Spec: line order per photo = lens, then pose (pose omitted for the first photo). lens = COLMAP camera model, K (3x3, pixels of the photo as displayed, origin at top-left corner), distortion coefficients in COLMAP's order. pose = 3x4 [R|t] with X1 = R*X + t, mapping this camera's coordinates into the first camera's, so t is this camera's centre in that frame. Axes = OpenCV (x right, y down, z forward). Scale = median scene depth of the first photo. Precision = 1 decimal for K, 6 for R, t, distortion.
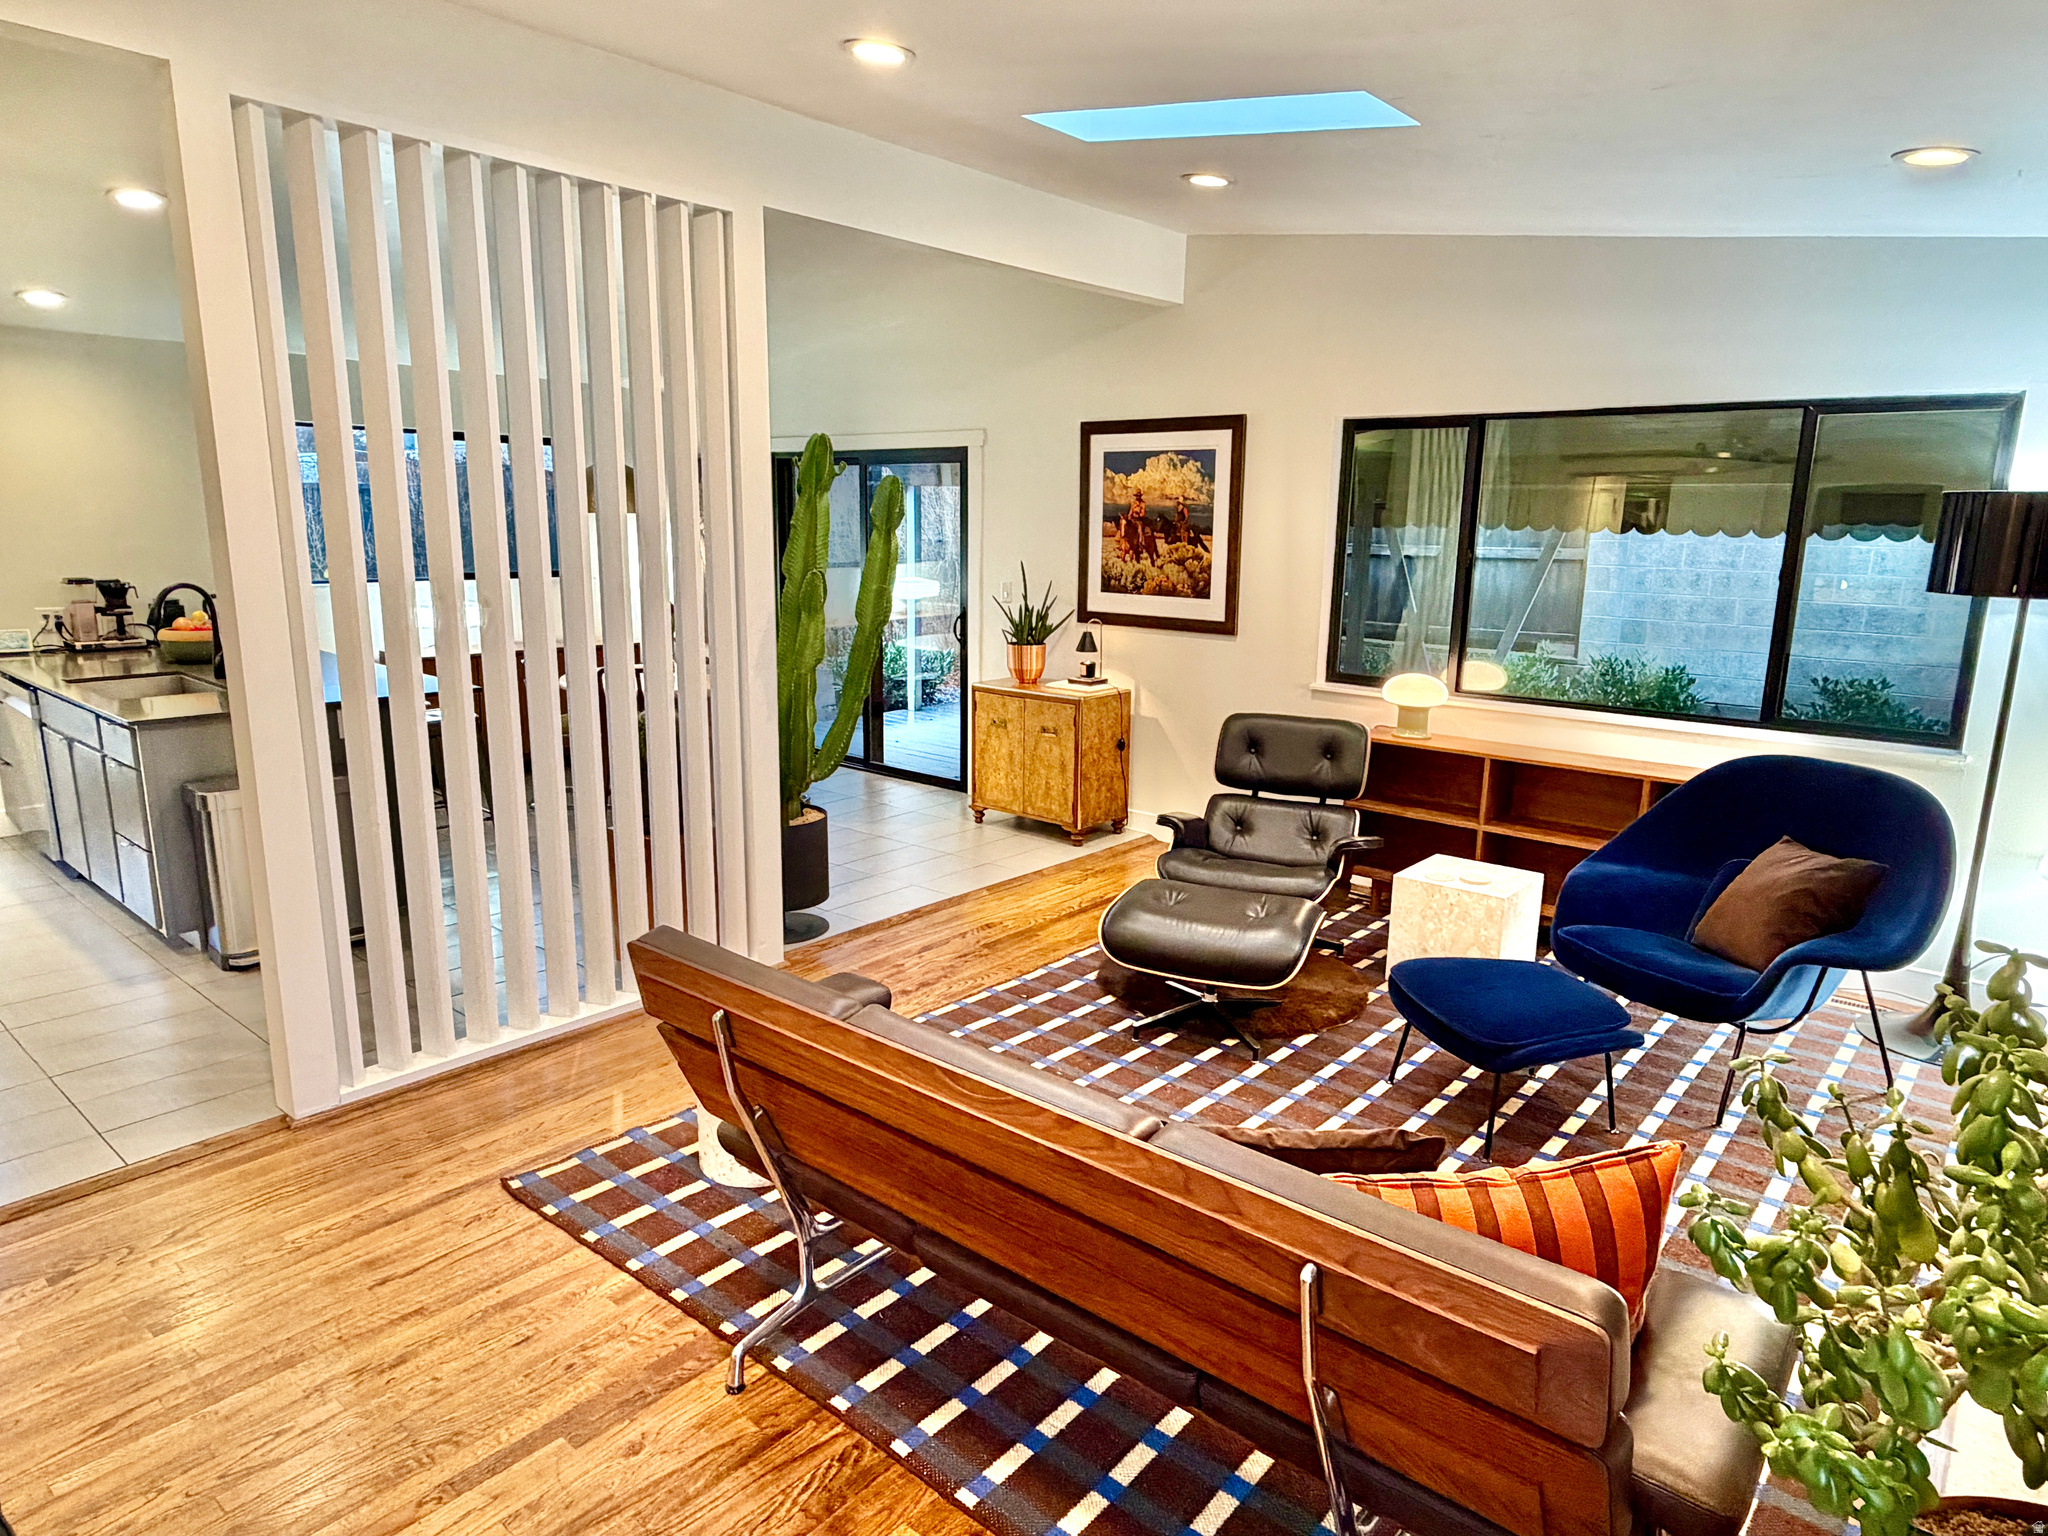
lens RADIAL K [[1246.6, 0, 1019.1], [0, 1246.6, 769.8], [0, 0, 1]] dist [0.015447, -0.005346]
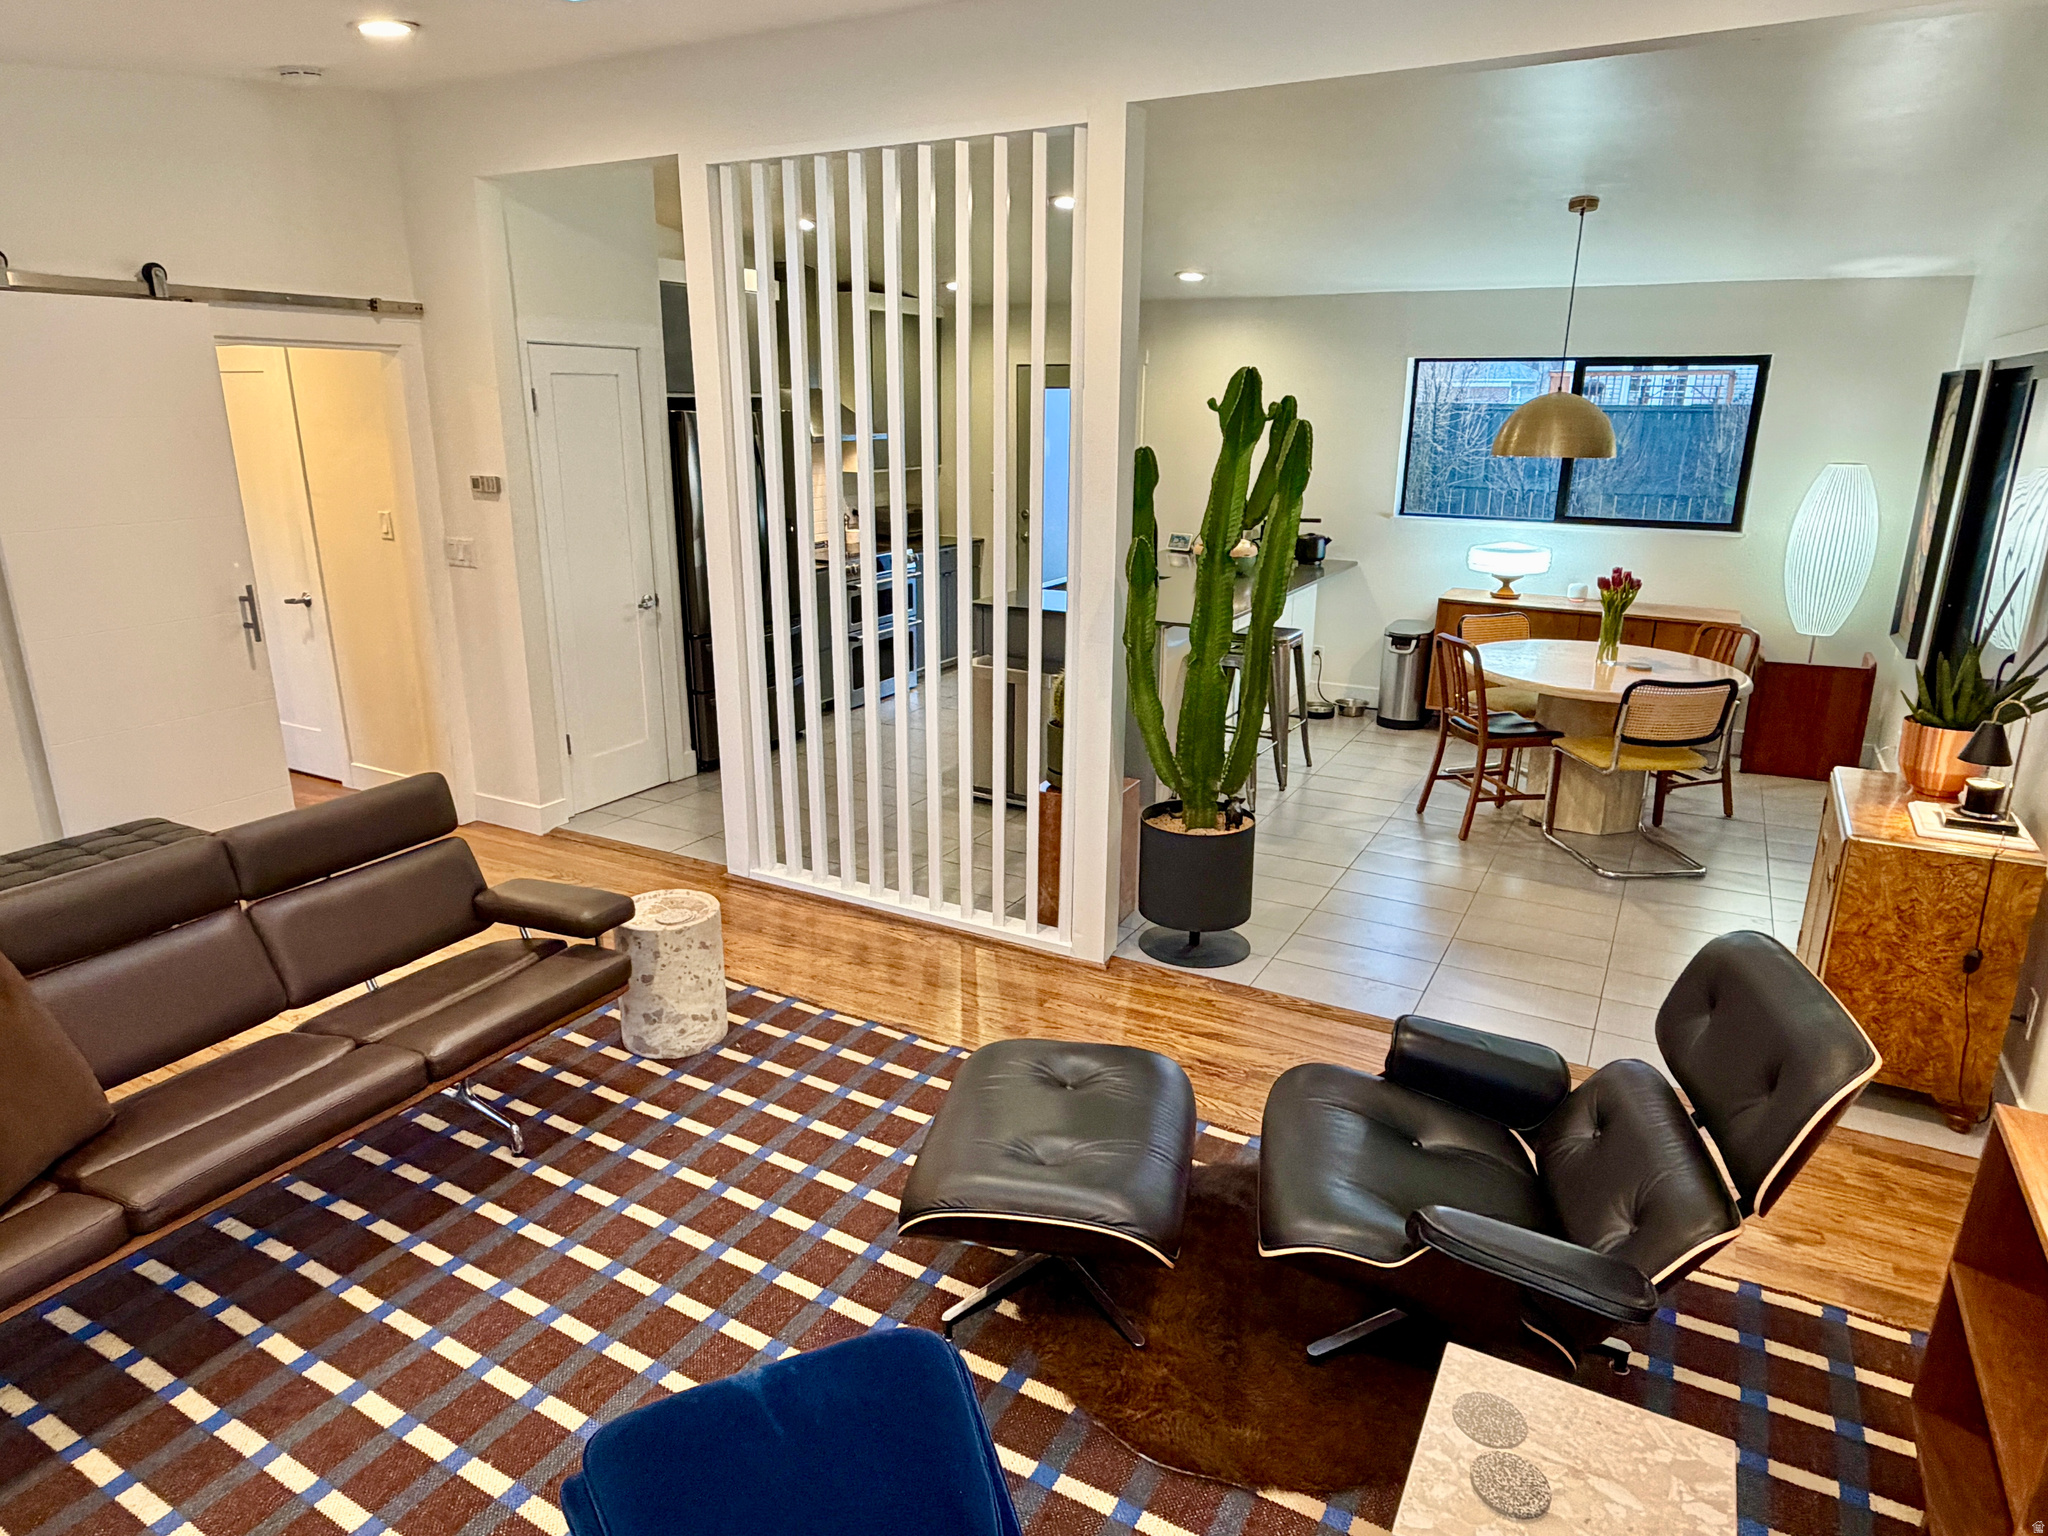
lens RADIAL K [[1246.6, 0, 1011.1], [0, 1246.6, 760.4], [0, 0, 1]] dist [0.015447, -0.005346]
pose [[0.201277, 0.260151, -0.944356, 0.462661], [-0.204493, 0.954004, 0.219224, -0.130053], [0.957951, 0.148990, 0.245218, 0.520252]]
